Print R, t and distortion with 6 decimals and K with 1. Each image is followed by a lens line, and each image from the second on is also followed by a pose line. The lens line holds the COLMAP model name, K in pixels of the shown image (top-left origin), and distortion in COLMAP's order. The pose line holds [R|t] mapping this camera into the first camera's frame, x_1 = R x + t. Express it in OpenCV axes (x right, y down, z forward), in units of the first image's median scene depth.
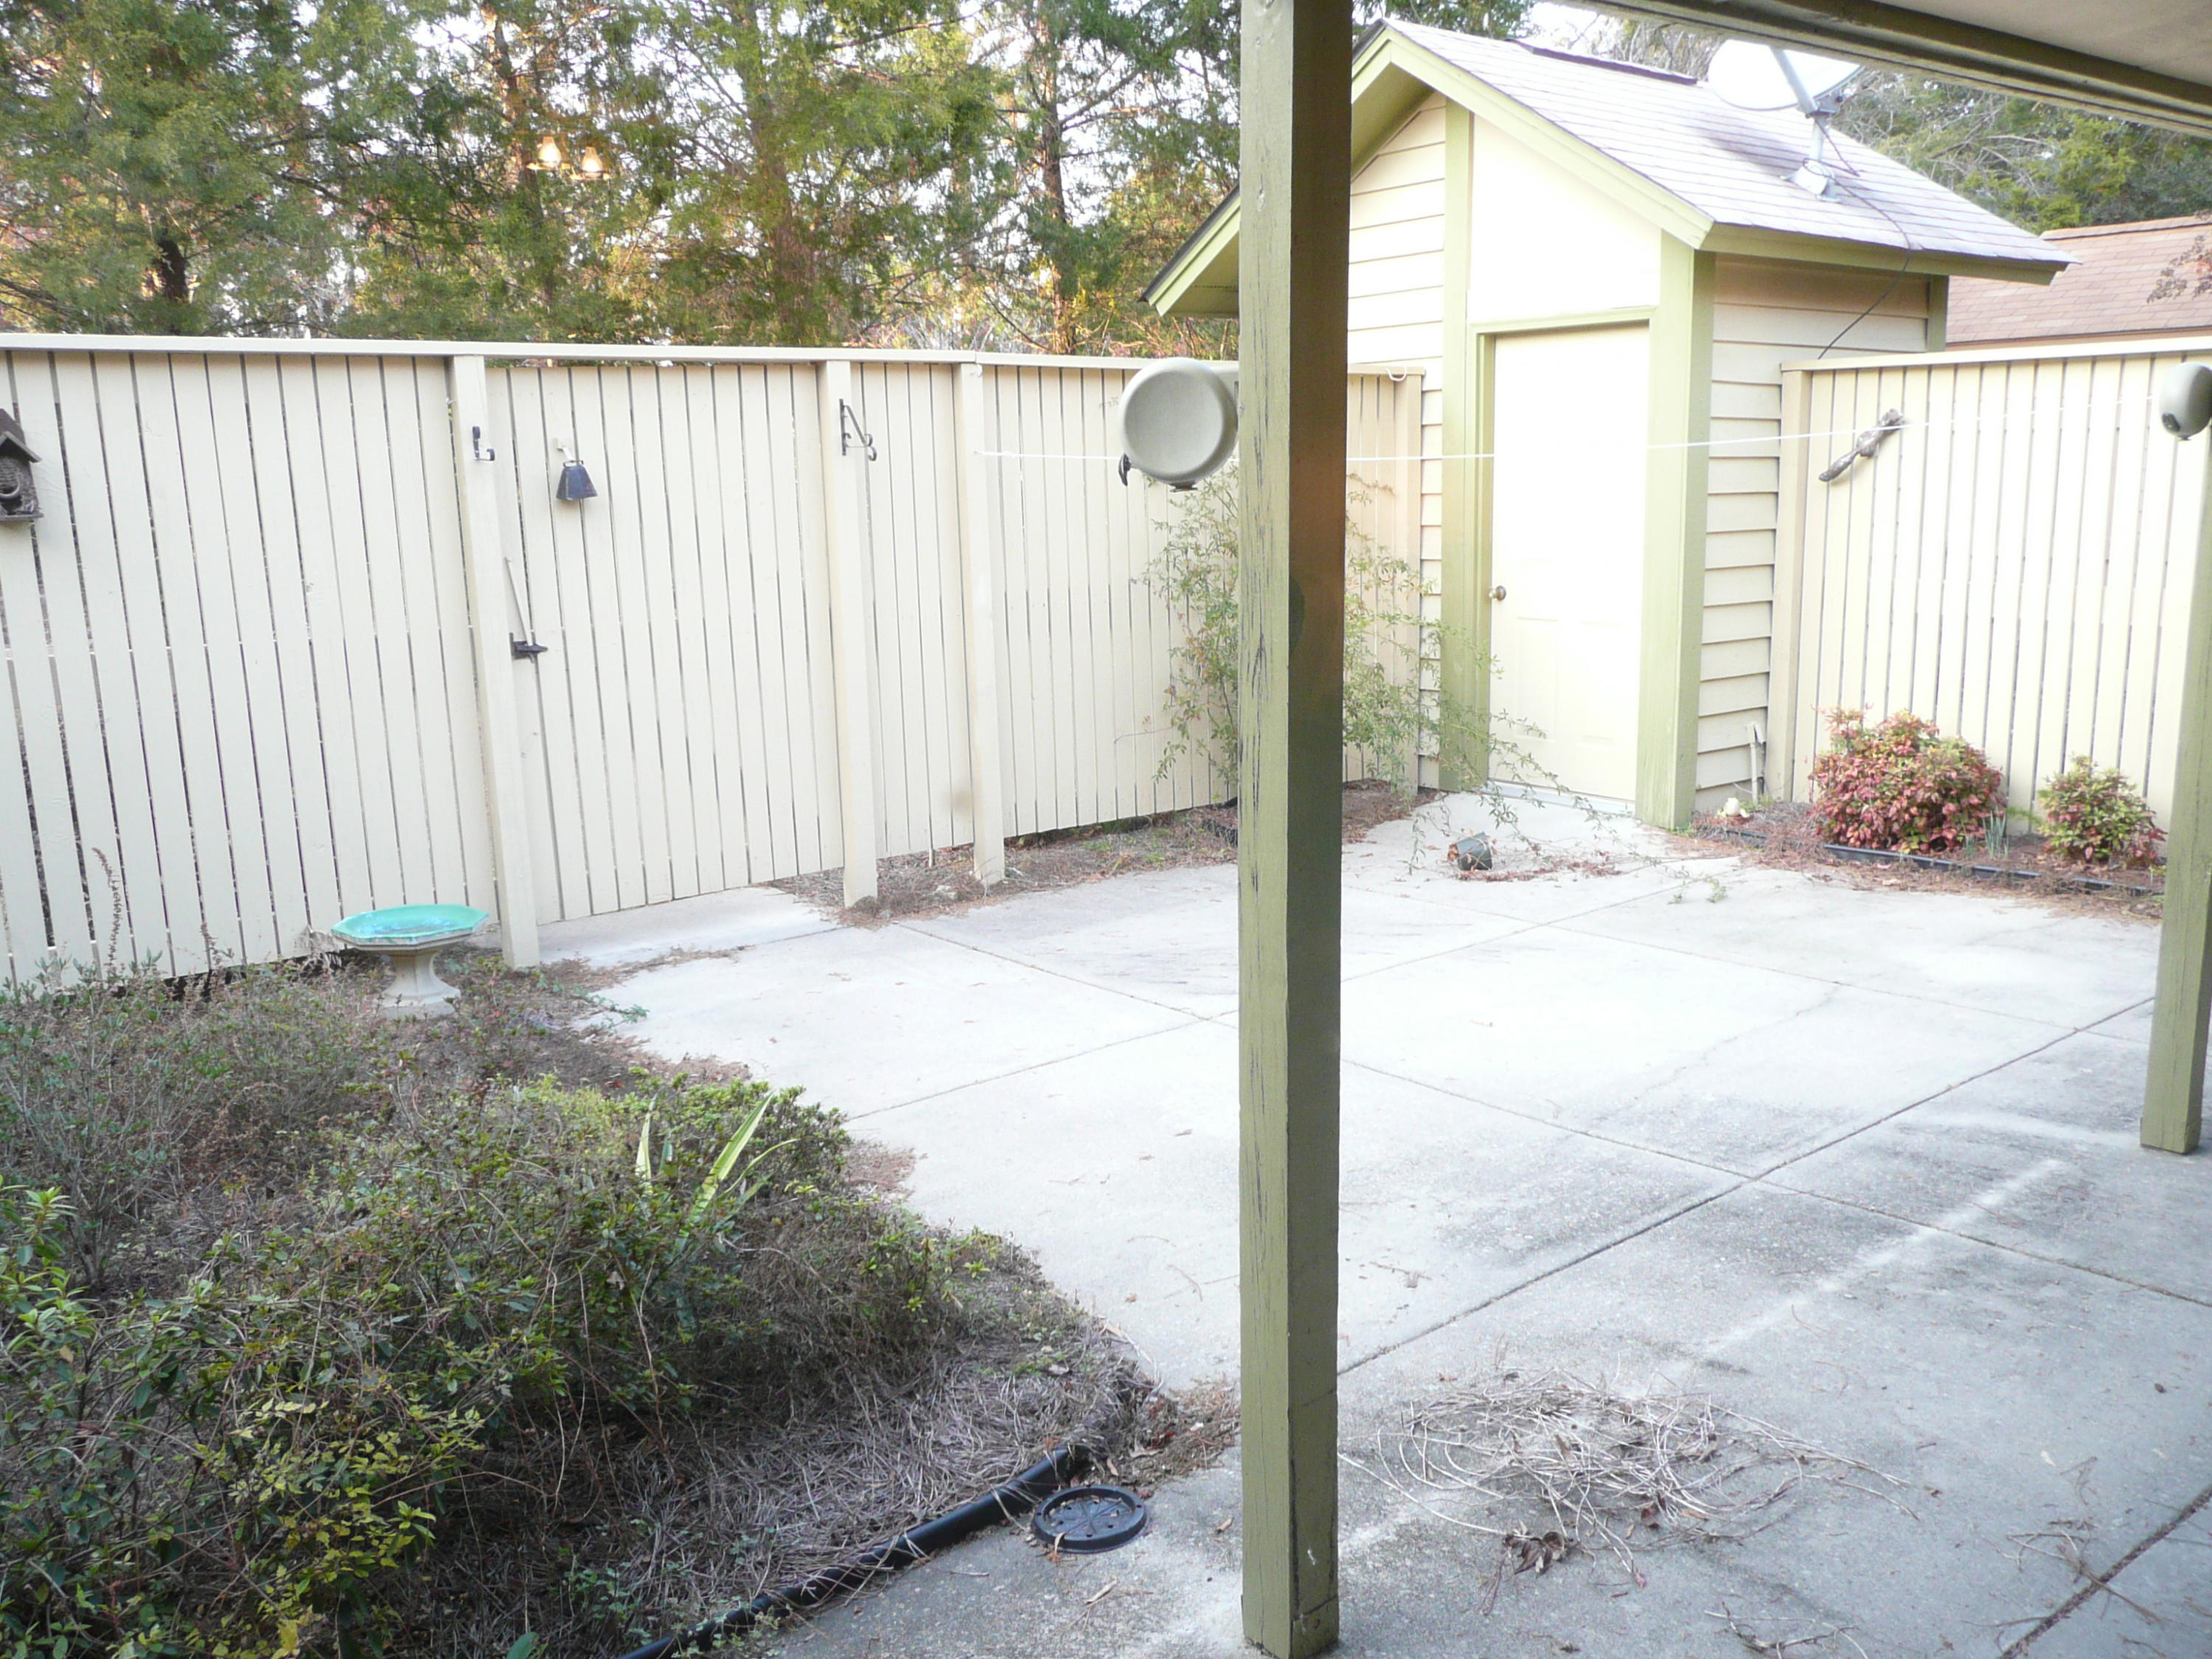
lens RADIAL K [[1886.9, 0, 1134.0], [0, 1886.9, 846.3], [0, 0, 1]] dist [-0.016606, 0.013828]
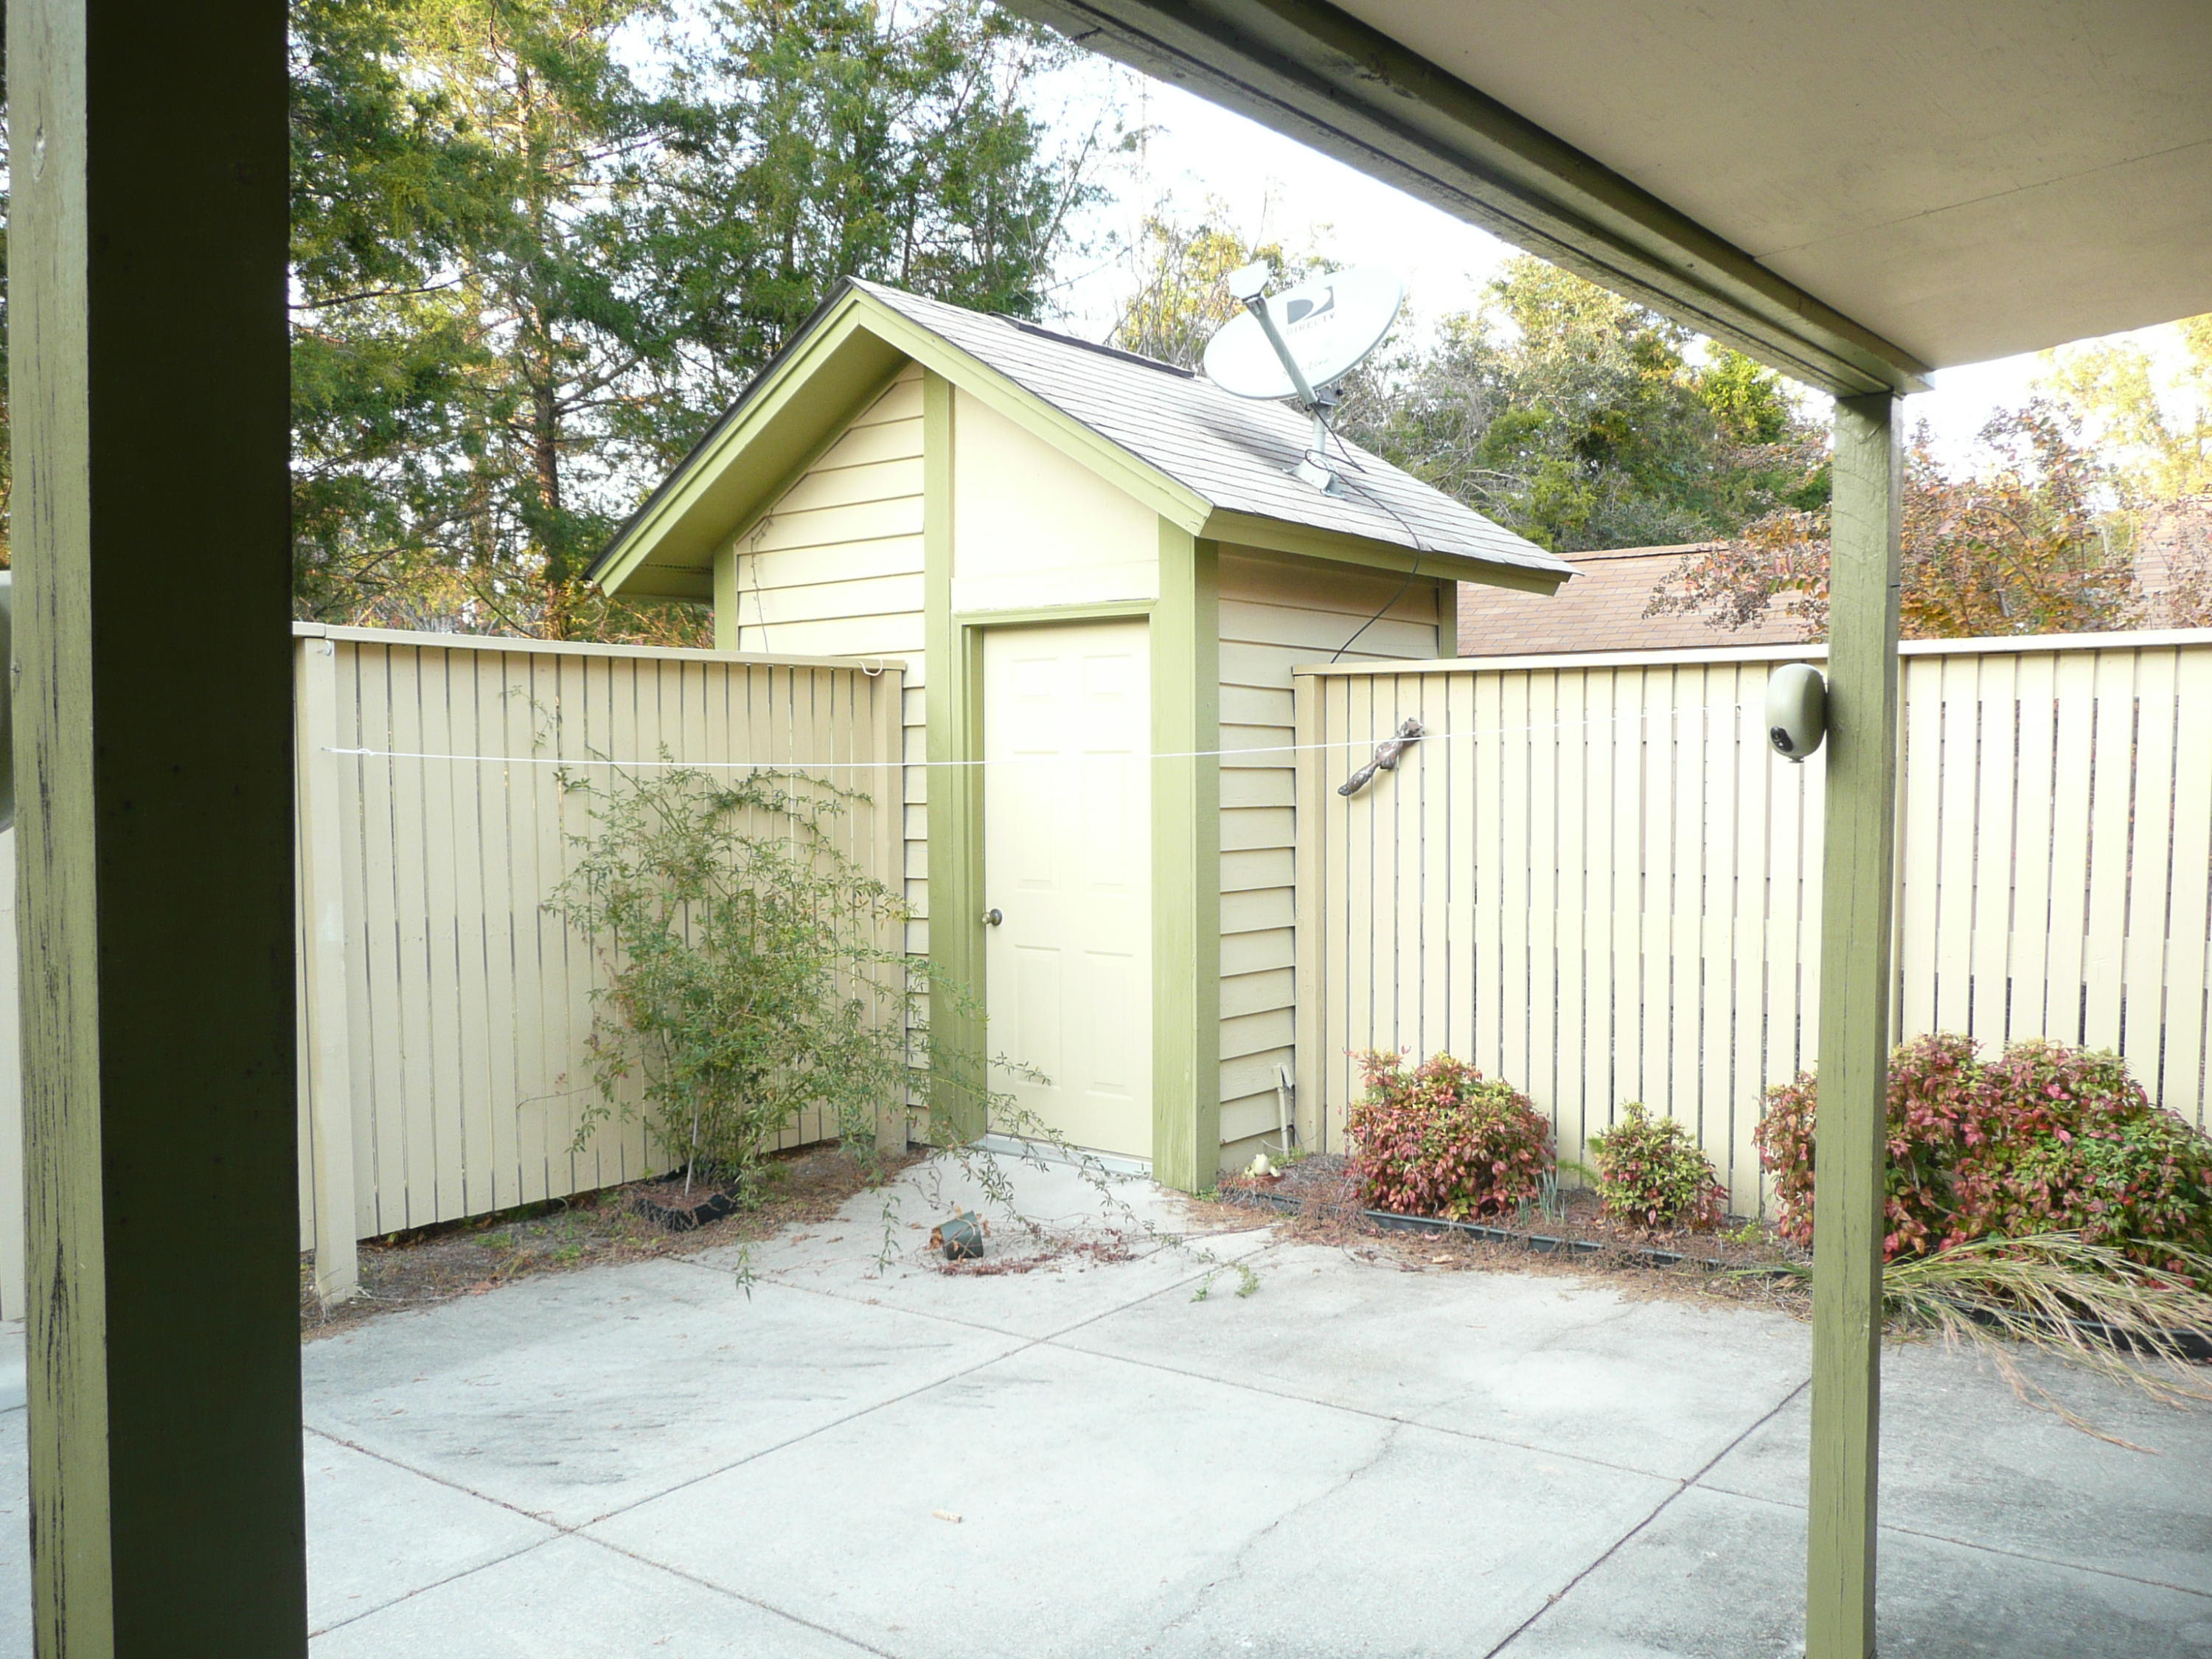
lens RADIAL K [[1886.9, 0, 1134.0], [0, 1886.9, 846.3], [0, 0, 1]] dist [-0.016606, 0.013828]
pose [[0.971162, 0.004694, 0.238373, 0.058656], [0.032385, 0.987943, -0.151395, -0.039401], [-0.236209, 0.154749, 0.959301, 0.174992]]
